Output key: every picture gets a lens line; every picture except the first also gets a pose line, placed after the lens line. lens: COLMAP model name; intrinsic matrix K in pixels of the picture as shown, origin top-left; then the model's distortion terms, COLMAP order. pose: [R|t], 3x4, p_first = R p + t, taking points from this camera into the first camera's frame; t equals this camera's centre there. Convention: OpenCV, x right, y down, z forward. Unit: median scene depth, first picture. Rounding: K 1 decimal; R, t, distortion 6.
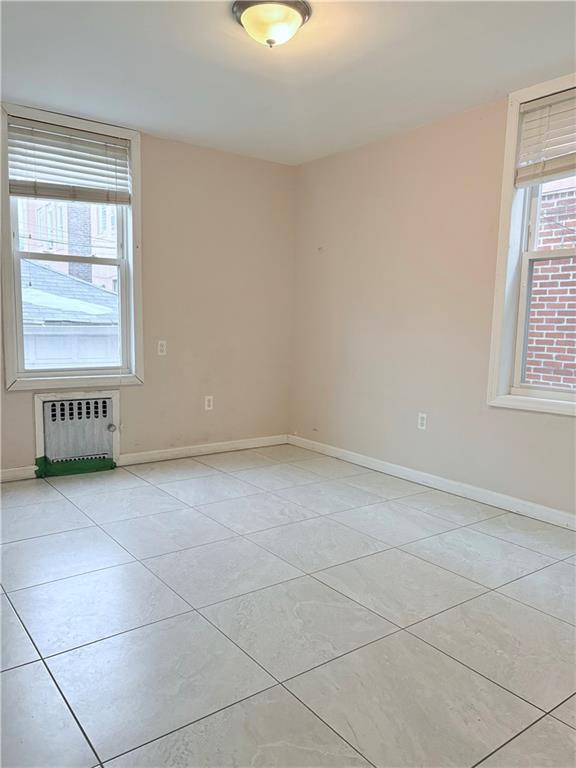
lens RADIAL K [[587.0, 0, 288.2], [0, 587.0, 394.9], [0, 0, 1]] dist [0.091152, -0.000043]
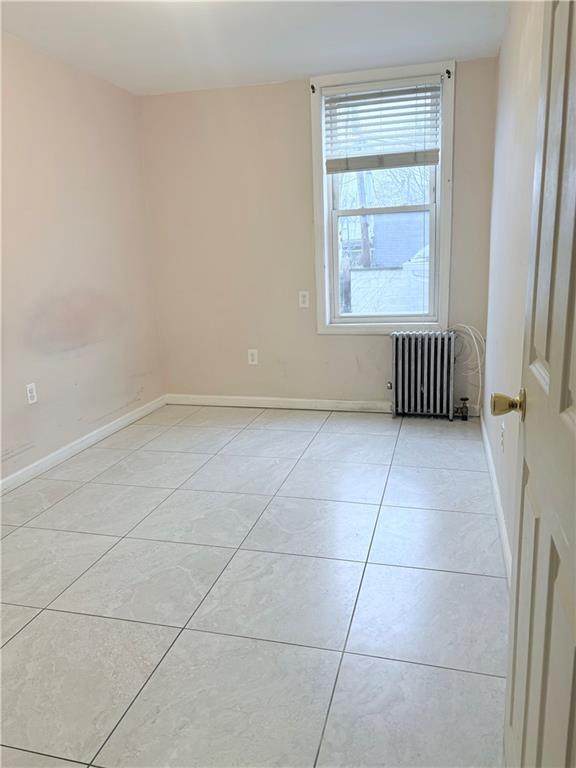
lens RADIAL K [[571.5, 0, 288.0], [0, 571.5, 384.0], [0, 0, 1]] dist [-0.001238, -0.000586]
pose [[0.614122, 0.121468, -0.779808, 0.365422], [-0.054075, 0.992239, 0.111972, -0.029111], [0.787357, -0.026597, 0.615924, 0.247858]]
